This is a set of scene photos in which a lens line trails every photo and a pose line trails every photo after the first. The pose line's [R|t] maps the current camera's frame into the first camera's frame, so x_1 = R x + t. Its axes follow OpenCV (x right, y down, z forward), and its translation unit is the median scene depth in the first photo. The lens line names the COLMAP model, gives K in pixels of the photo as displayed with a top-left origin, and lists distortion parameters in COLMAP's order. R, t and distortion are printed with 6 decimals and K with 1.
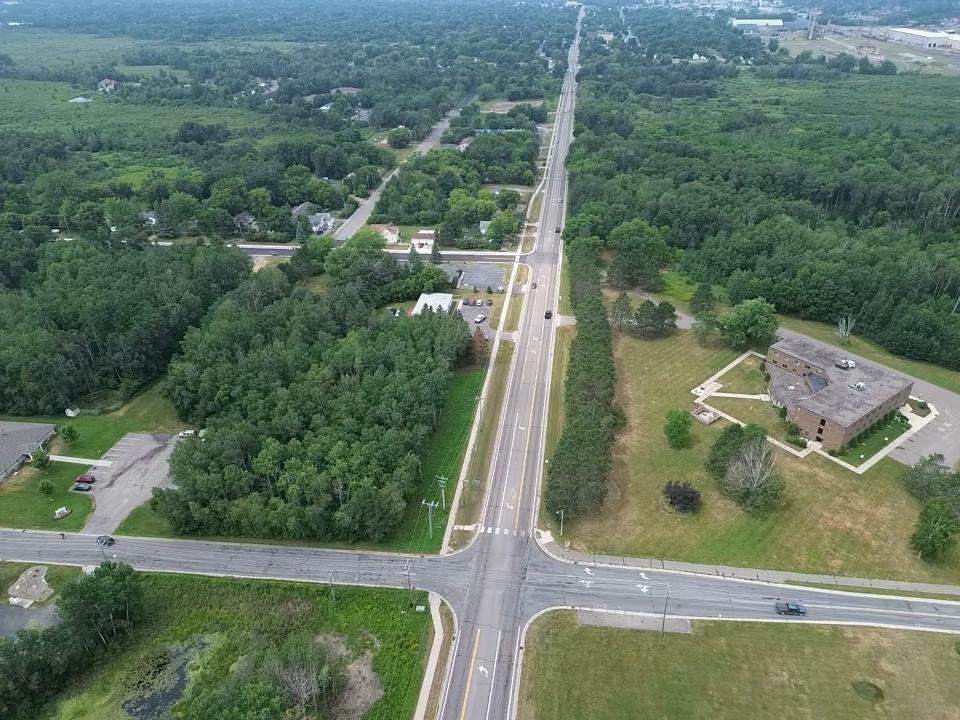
lens RADIAL K [[668.7, 0, 480.0], [0, 668.7, 360.0], [0, 0, 1]] dist [0.076710, -0.076600]
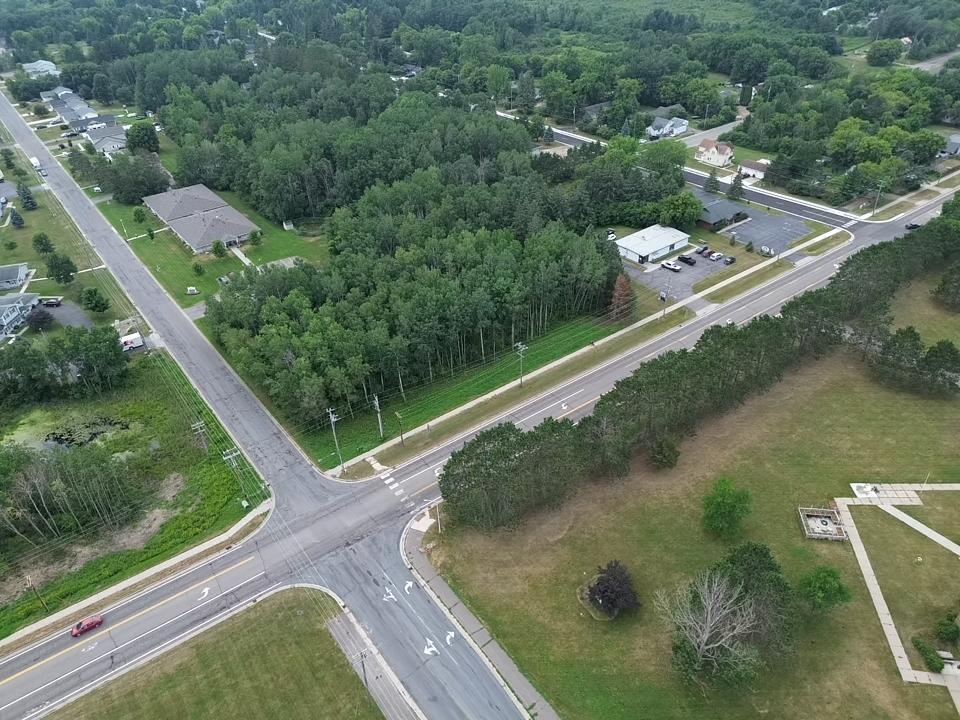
lens RADIAL K [[672.2, 0, 480.0], [0, 672.2, 360.0], [0, 0, 1]] dist [0.062917, -0.055749]
pose [[0.700025, 0.397865, -0.593016, 0.388913], [-0.331758, 0.916553, 0.223307, -0.077476], [0.632377, 0.040417, 0.773606, 0.315747]]
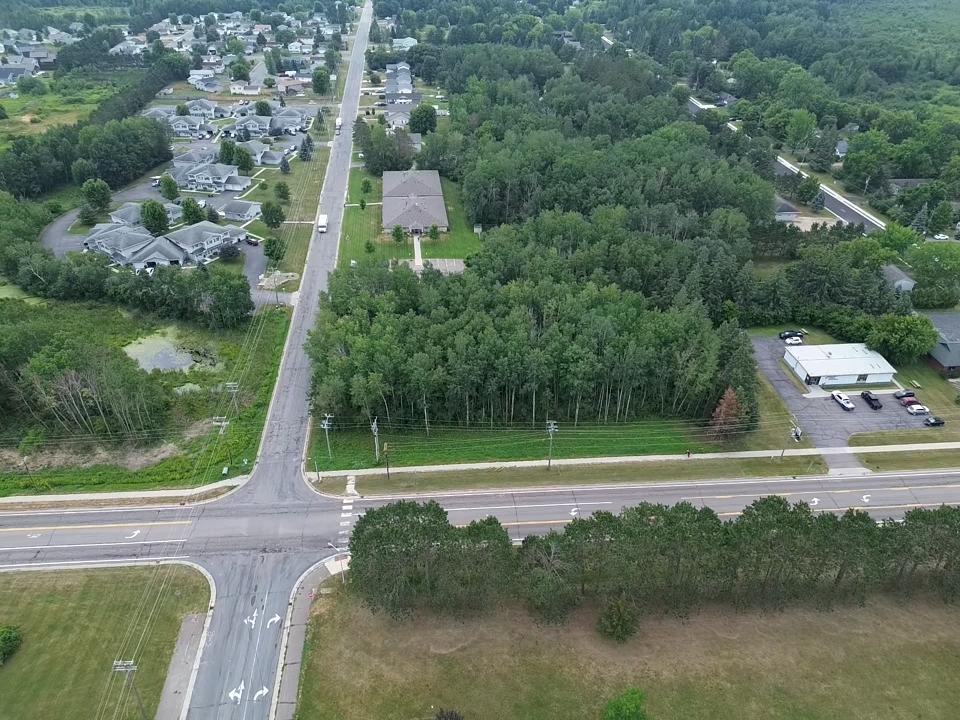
lens RADIAL K [[672.2, 0, 480.0], [0, 672.2, 360.0], [0, 0, 1]] dist [0.062917, -0.055749]
pose [[0.227728, 0.557078, -0.798626, 0.437057], [-0.499063, 0.771036, 0.395525, -0.203046], [0.836108, 0.308493, 0.453603, 0.532077]]
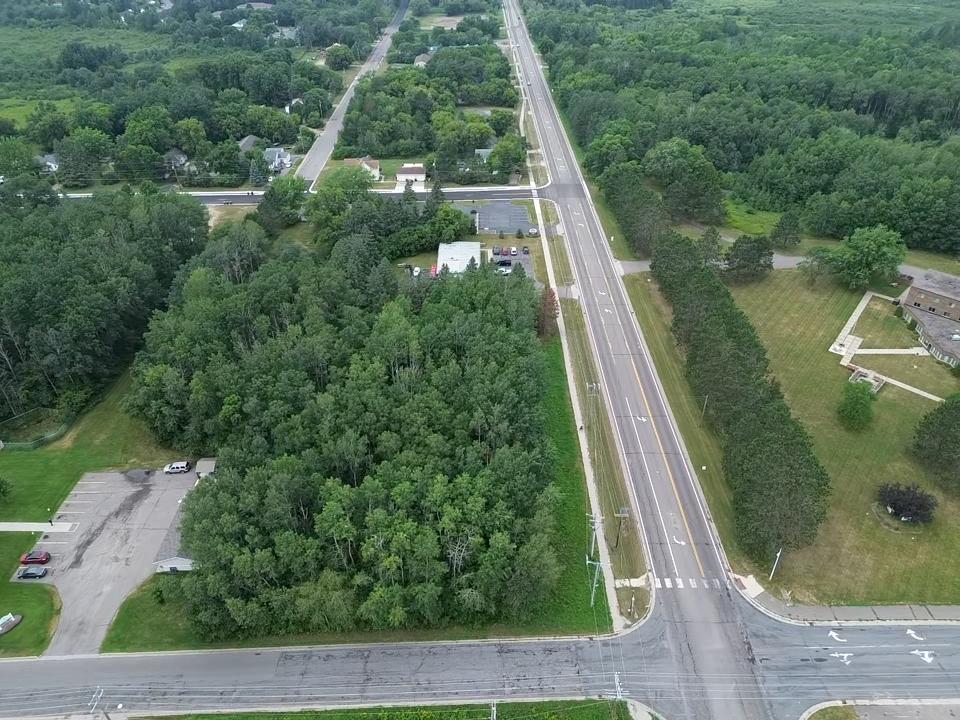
lens RADIAL K [[672.2, 0, 480.0], [0, 672.2, 360.0], [0, 0, 1]] dist [0.062917, -0.055749]
pose [[0.990209, -0.076075, 0.117040, -0.181138], [0.065884, 0.993885, 0.088614, -0.038495], [-0.123065, -0.080035, 0.989166, 0.257303]]
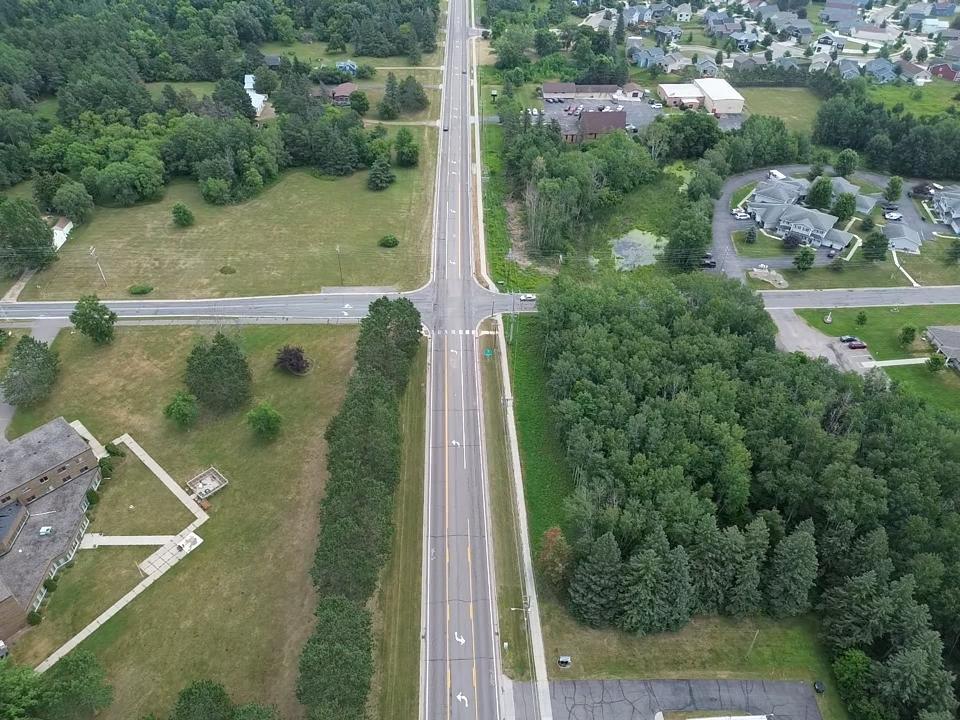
lens RADIAL K [[674.6, 0, 480.0], [0, 674.6, 360.0], [0, 0, 1]] dist [0.072657, -0.059412]
pose [[-0.982300, 0.113374, -0.149106, 0.130457], [-0.100385, 0.353427, 0.930060, -0.623552], [0.158143, 0.928566, -0.335790, 1.076354]]
